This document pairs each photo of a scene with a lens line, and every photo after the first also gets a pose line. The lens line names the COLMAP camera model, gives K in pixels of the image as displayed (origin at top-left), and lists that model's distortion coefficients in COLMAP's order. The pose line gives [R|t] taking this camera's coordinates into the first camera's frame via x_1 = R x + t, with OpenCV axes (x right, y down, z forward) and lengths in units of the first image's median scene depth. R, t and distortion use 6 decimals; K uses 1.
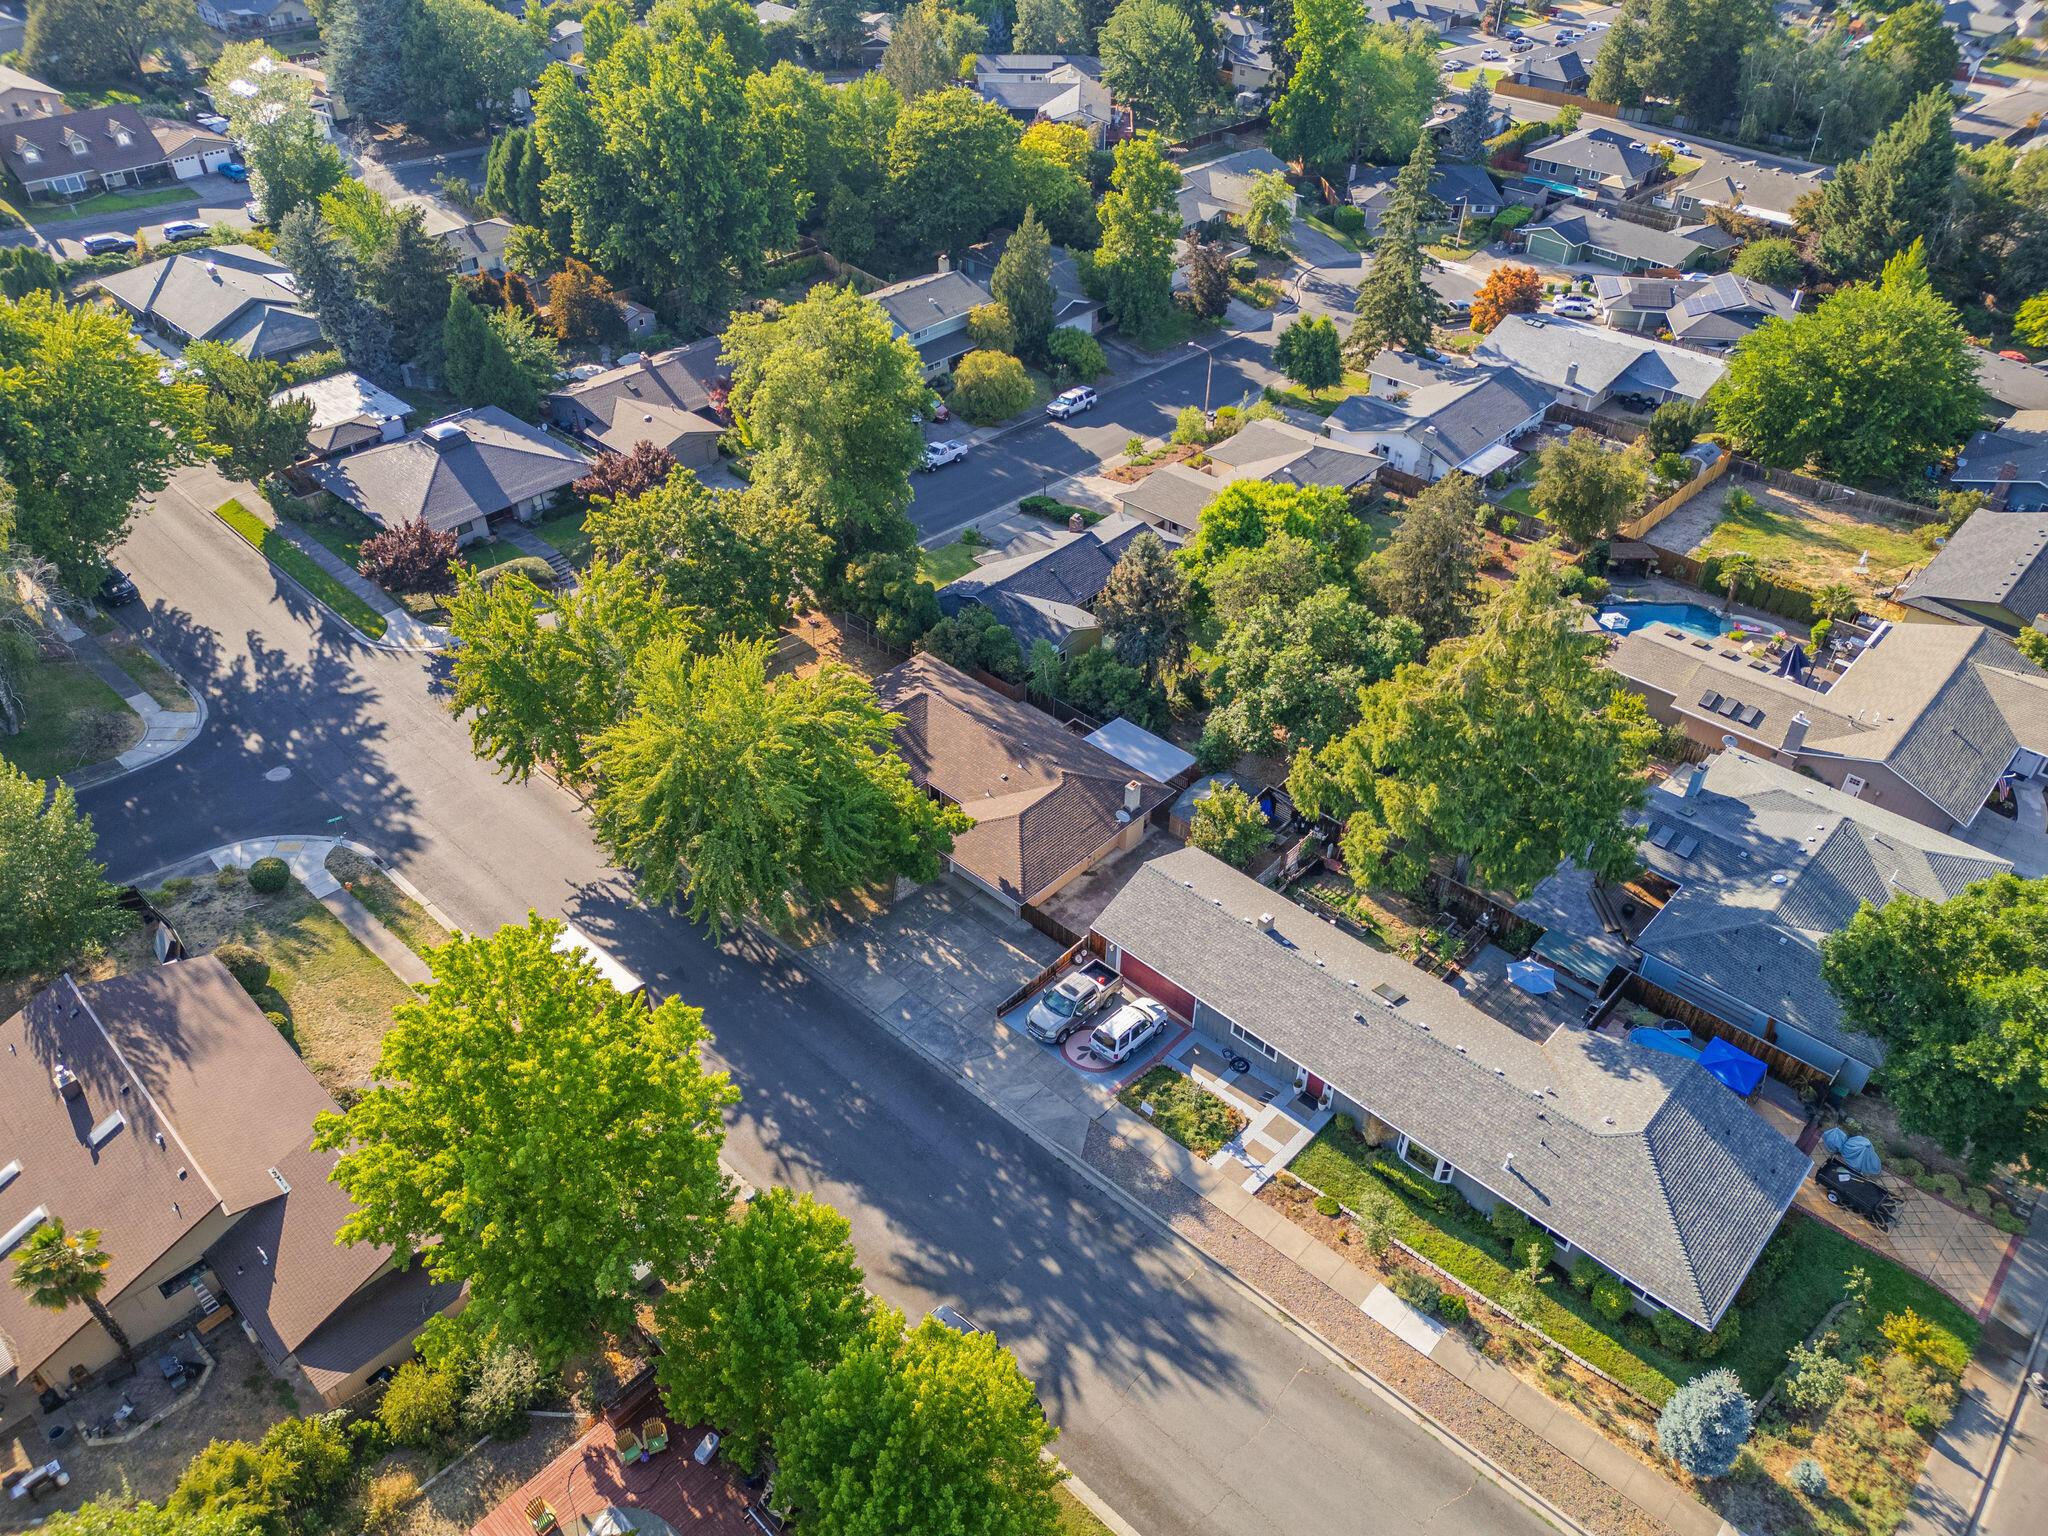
lens RADIAL K [[1436.8, 0, 1005.2], [0, 1436.8, 772.7], [0, 0, 1]] dist [0.021589, -0.002267]
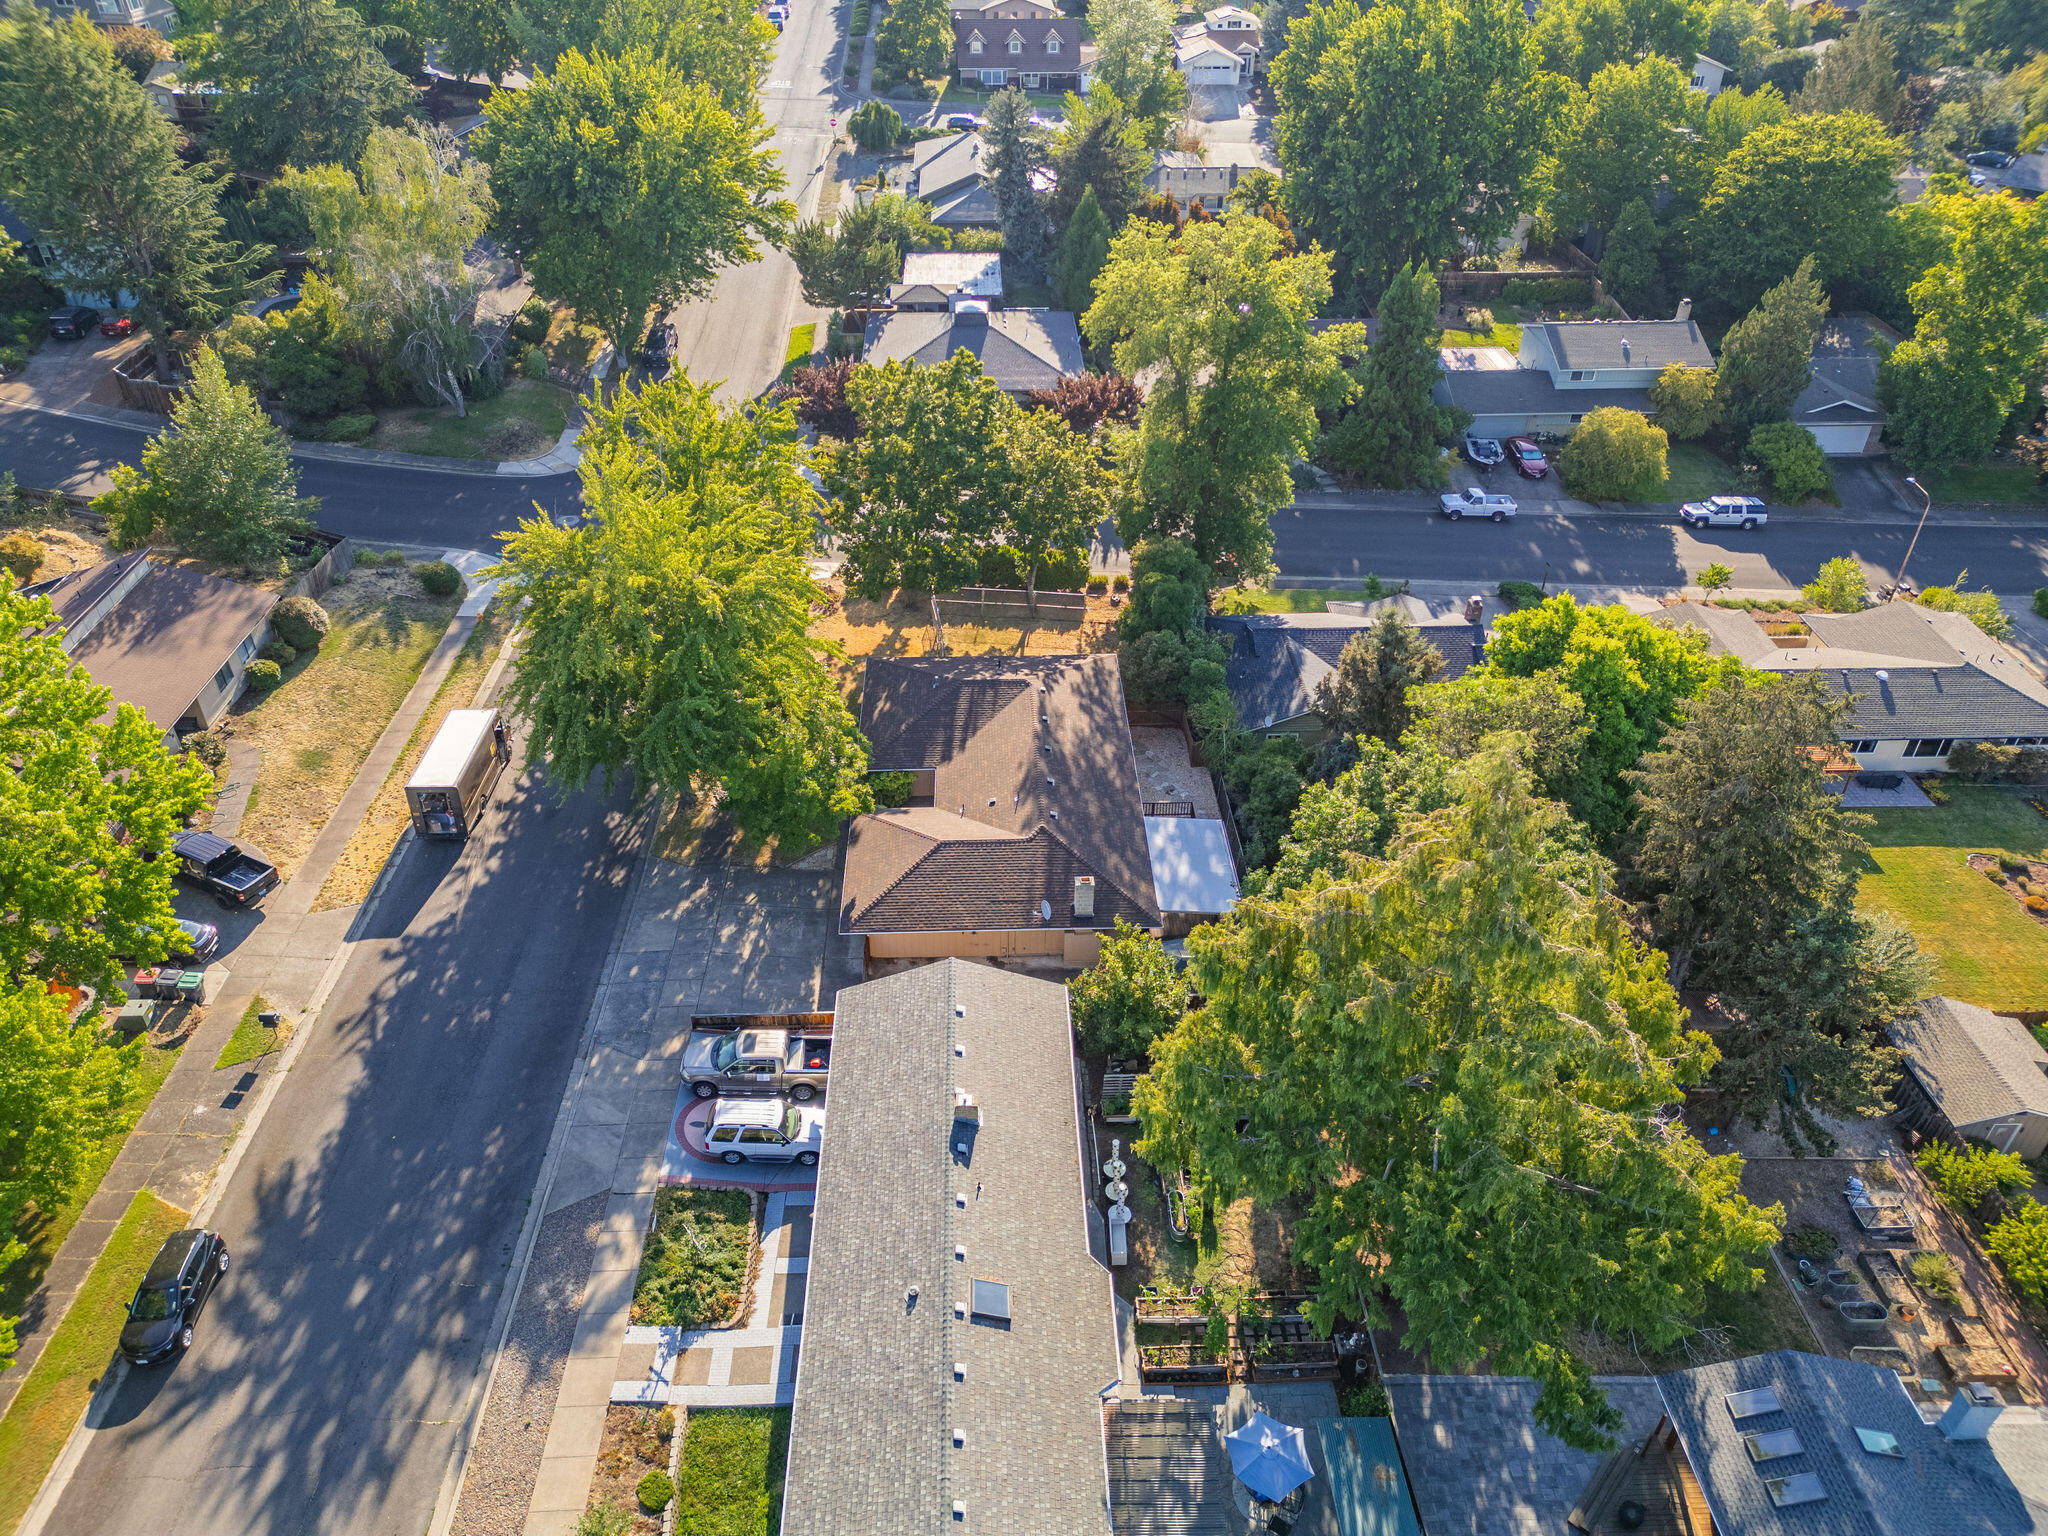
lens RADIAL K [[1408.9, 0, 1016.8], [0, 1408.9, 770.1], [0, 0, 1]] dist [0.055676, -0.058182]
pose [[0.714398, 0.417988, -0.561178, 0.394478], [-0.438510, 0.892399, 0.106457, -0.090654], [0.545293, 0.170030, 0.820820, 0.352848]]
